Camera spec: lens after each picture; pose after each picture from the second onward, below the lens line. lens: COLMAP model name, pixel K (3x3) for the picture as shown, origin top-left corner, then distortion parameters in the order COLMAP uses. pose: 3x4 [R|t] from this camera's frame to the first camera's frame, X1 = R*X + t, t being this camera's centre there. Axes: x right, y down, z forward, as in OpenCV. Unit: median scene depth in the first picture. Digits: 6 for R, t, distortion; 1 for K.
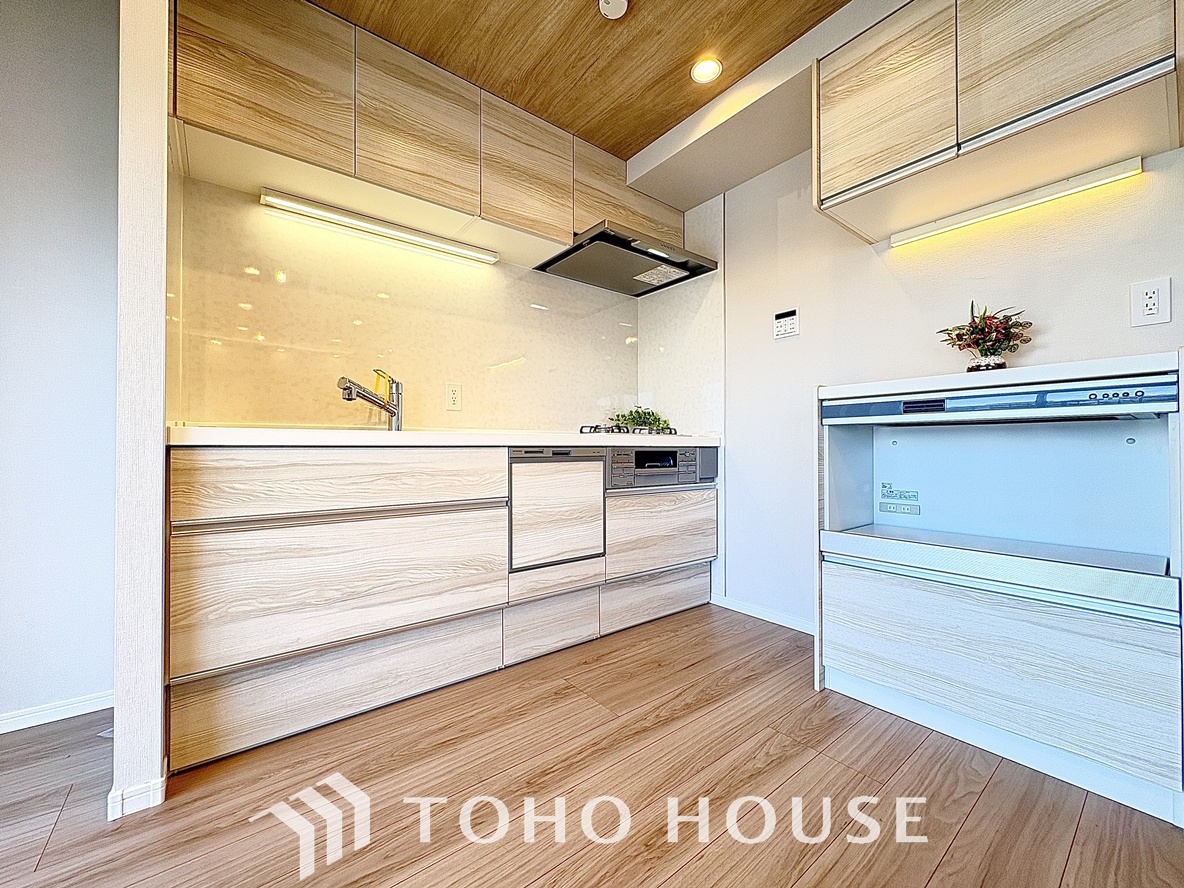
lens RADIAL K [[472.5, 0, 592.0], [0, 472.5, 444.0], [0, 0, 1]] dist [-0.001880, 0.000218]
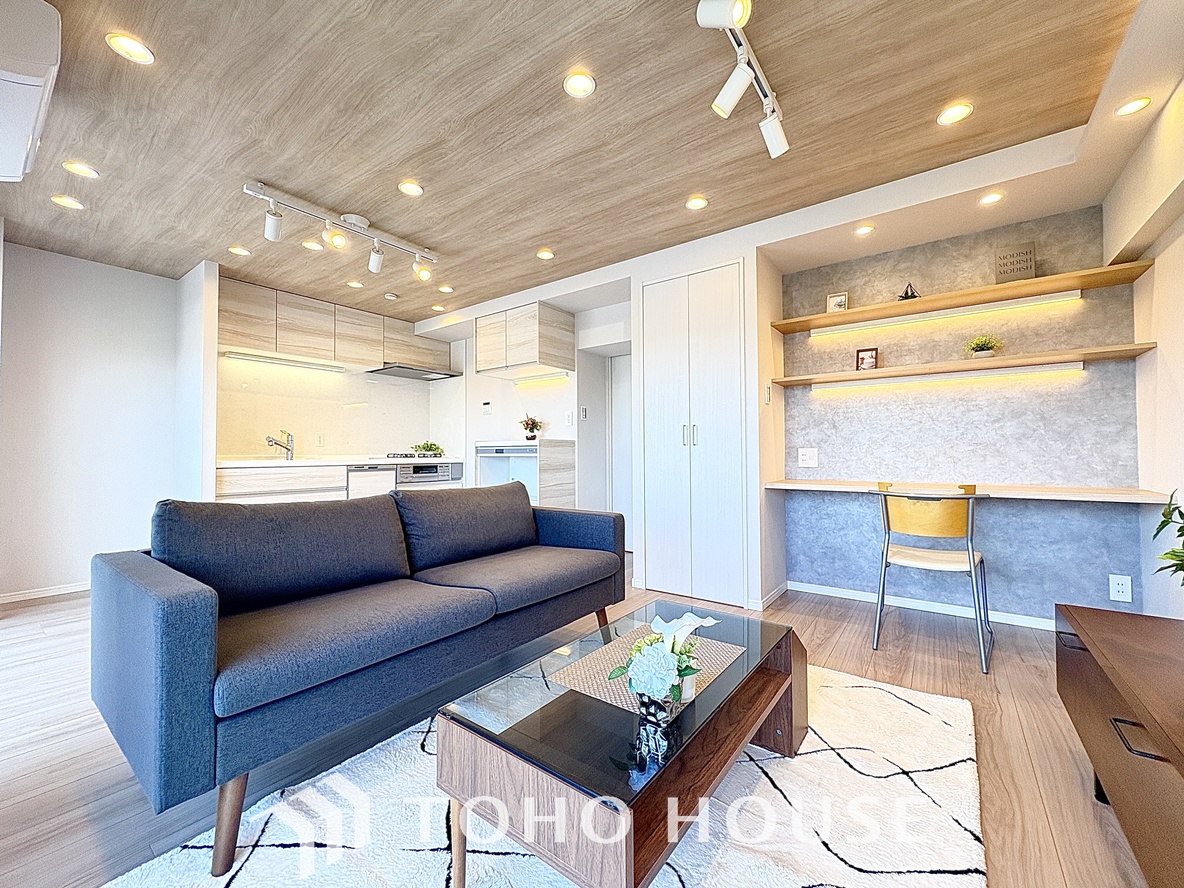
lens RADIAL K [[472.5, 0, 592.0], [0, 472.5, 444.0], [0, 0, 1]] dist [-0.001880, 0.000218]
pose [[0.965727, 0.001373, 0.259555, 0.370848], [0.002004, 0.999917, -0.012745, -0.063852], [-0.259551, 0.012828, 0.965644, -1.507891]]
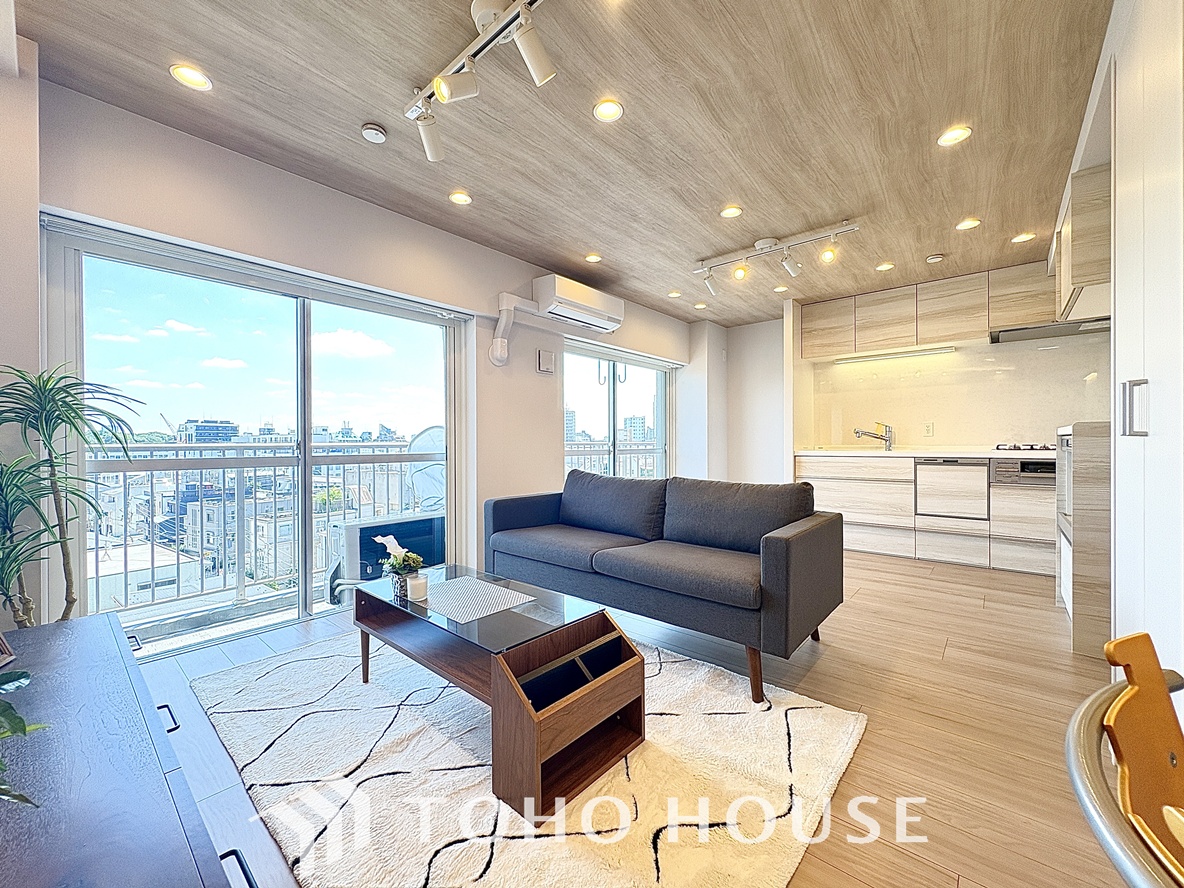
lens RADIAL K [[472.5, 0, 592.0], [0, 472.5, 444.0], [0, 0, 1]] dist [-0.001880, 0.000218]
pose [[0.185882, 0.001812, -0.982570, 1.593804], [0.014256, 0.999888, 0.004541, -0.082490], [0.982469, -0.014852, 0.185836, -0.827136]]
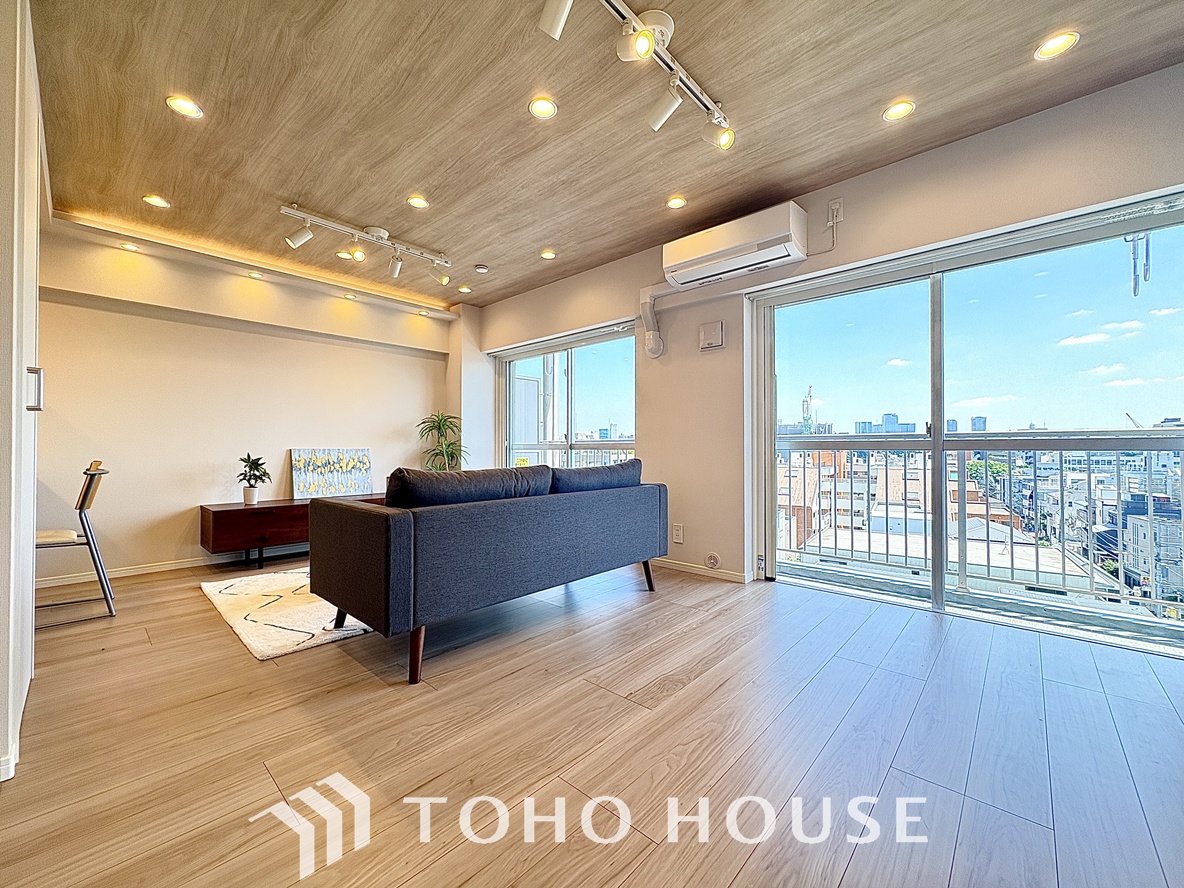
lens RADIAL K [[472.5, 0, 592.0], [0, 472.5, 444.0], [0, 0, 1]] dist [-0.001880, 0.000218]
pose [[-0.987460, 0.000184, -0.157872, 0.284884], [0.003670, 0.999756, -0.021790, -0.000163], [0.157829, -0.022096, -0.987219, 0.954752]]
